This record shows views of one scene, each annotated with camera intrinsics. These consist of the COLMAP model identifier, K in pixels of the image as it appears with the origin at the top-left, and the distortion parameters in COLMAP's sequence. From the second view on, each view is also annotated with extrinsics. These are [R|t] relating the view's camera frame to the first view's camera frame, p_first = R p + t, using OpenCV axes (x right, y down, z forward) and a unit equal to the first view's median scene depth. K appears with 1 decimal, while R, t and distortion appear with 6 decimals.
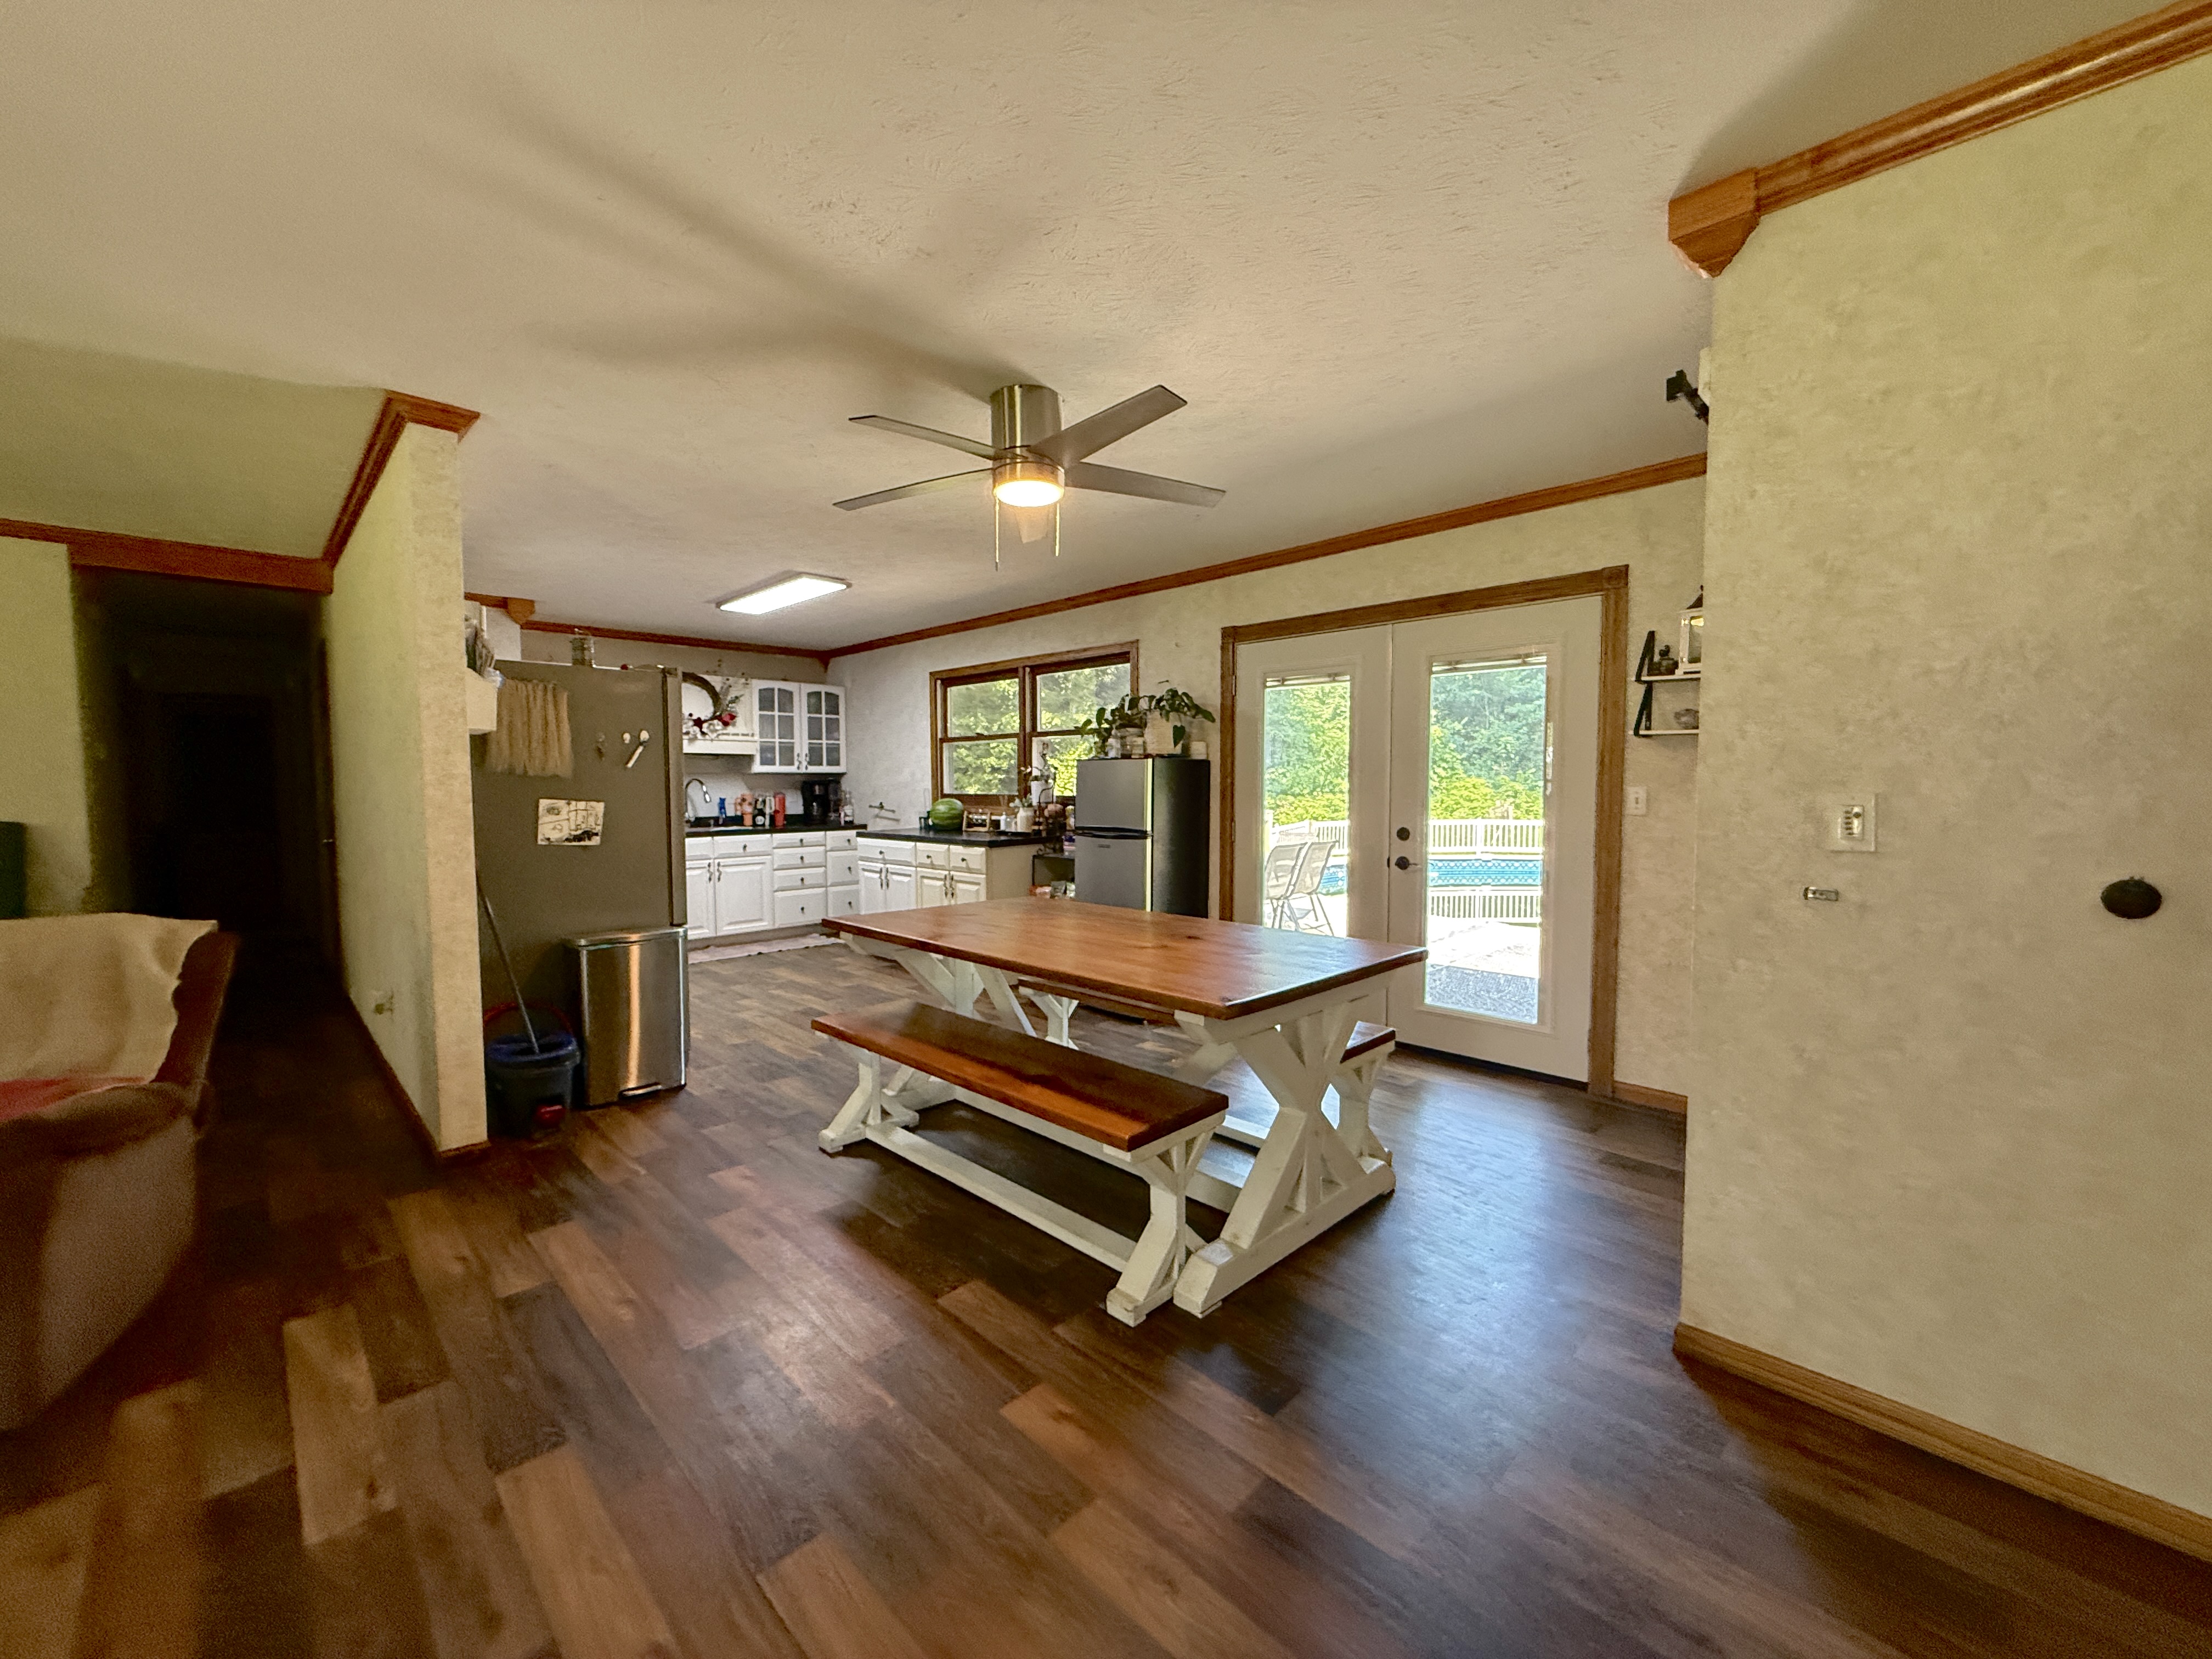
lens RADIAL K [[880.5, 0, 1099.6], [0, 880.5, 830.8], [0, 0, 1]] dist [-0.001114, 0.000155]
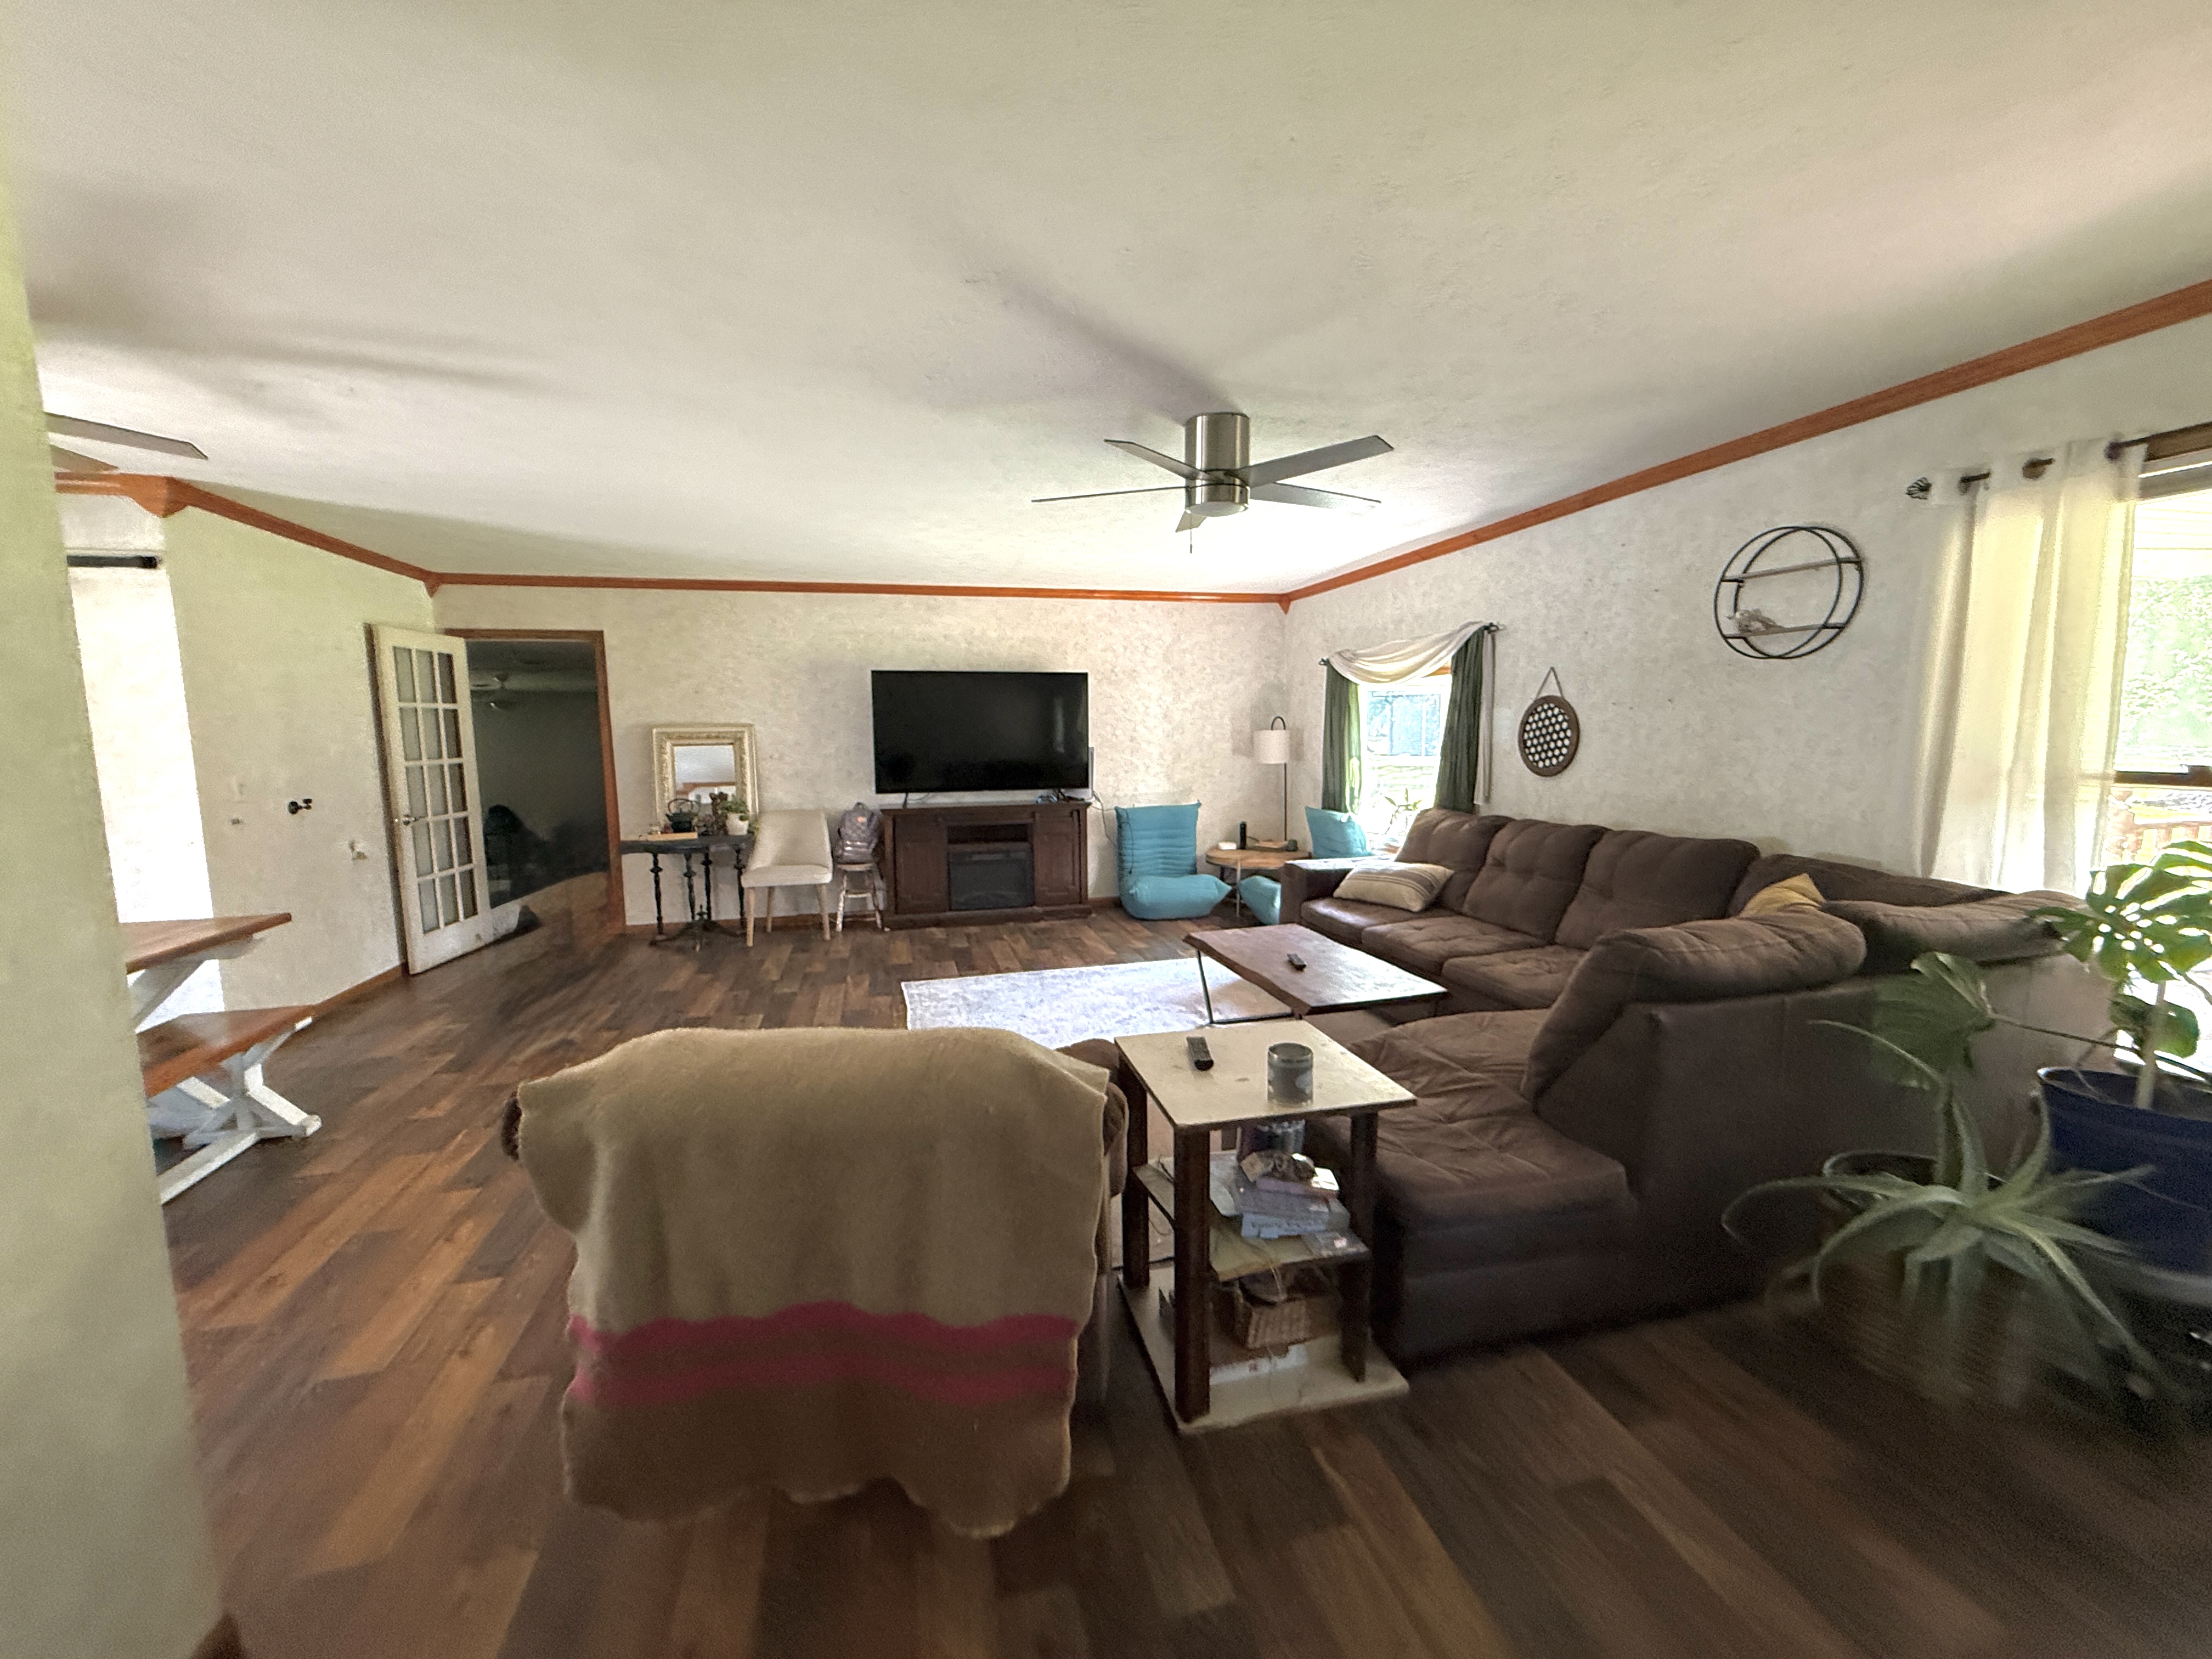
lens RADIAL K [[882.4, 0, 1096.2], [0, 882.4, 832.4], [0, 0, 1]] dist [0.000786, -0.000255]
pose [[-0.856749, -0.047013, 0.513587, -1.056753], [0.042355, 0.986059, 0.160917, -0.080381], [-0.513992, 0.159618, -0.842813, 0.840843]]
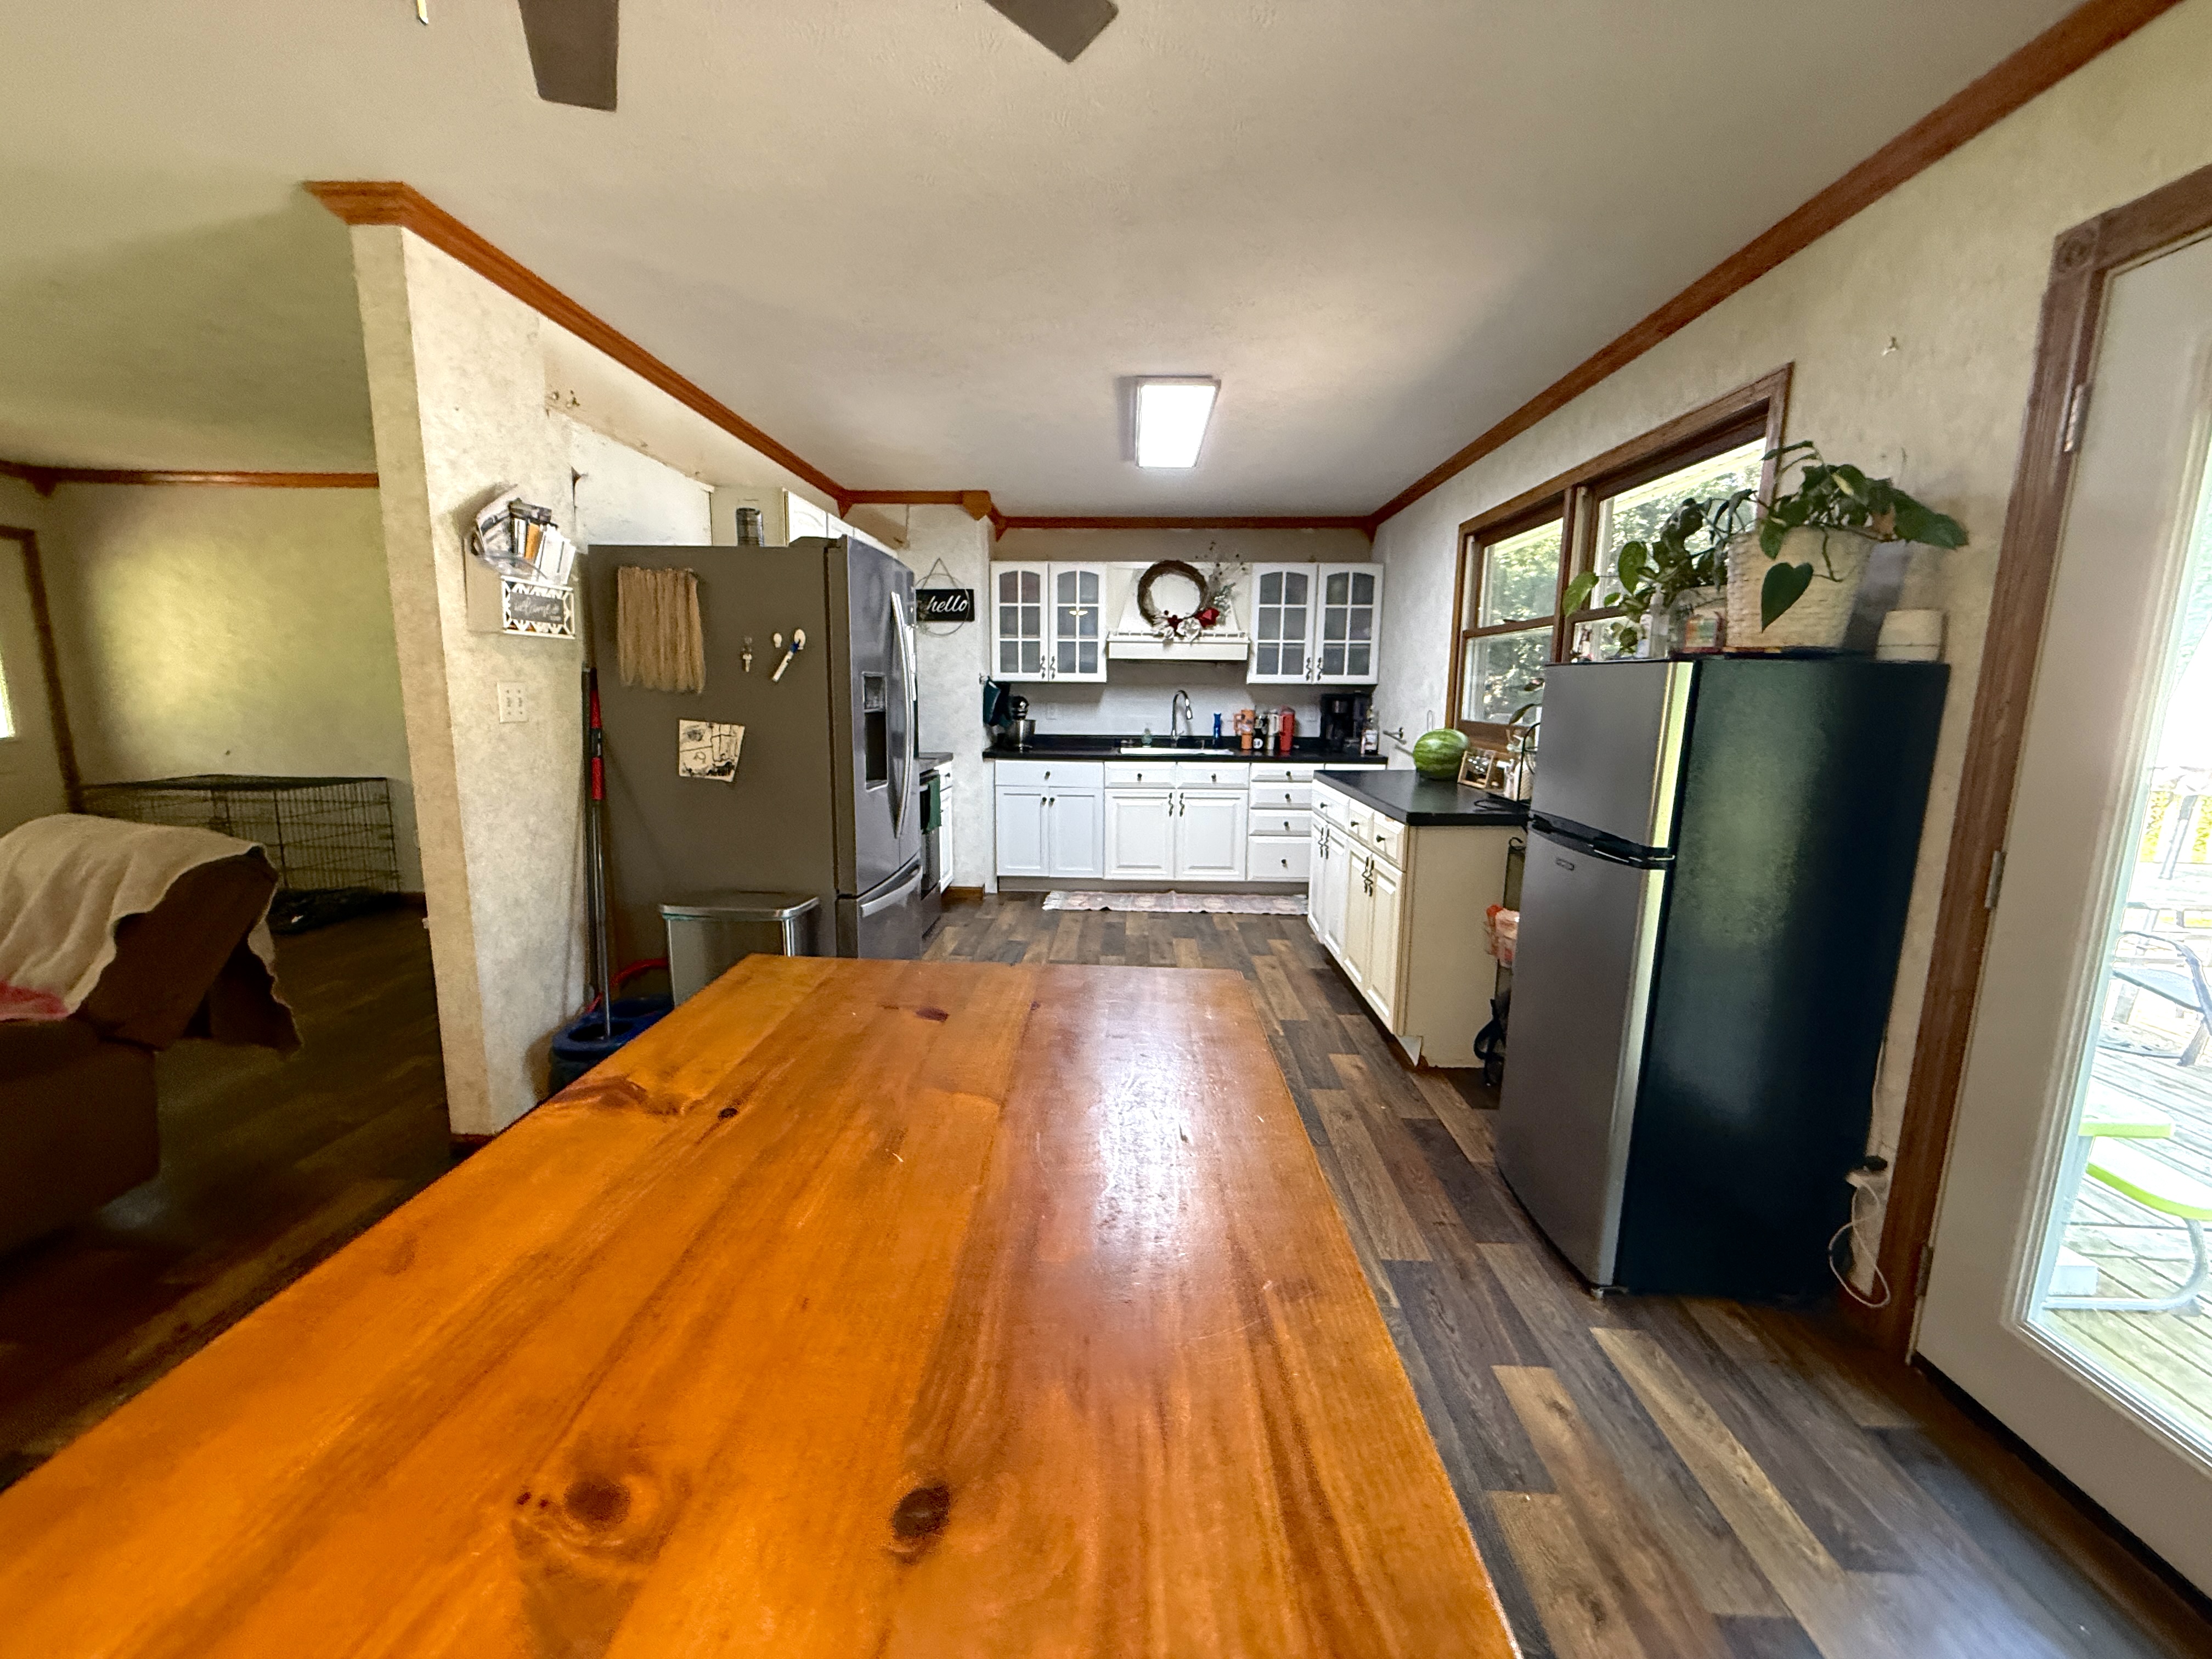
lens RADIAL K [[882.4, 0, 1096.2], [0, 882.4, 832.4], [0, 0, 1]] dist [0.000786, -0.000255]
pose [[0.684722, 0.129181, -0.717264, 0.204127], [-0.052542, 0.990355, 0.128208, -0.054696], [0.726908, -0.050100, 0.684905, 0.681660]]
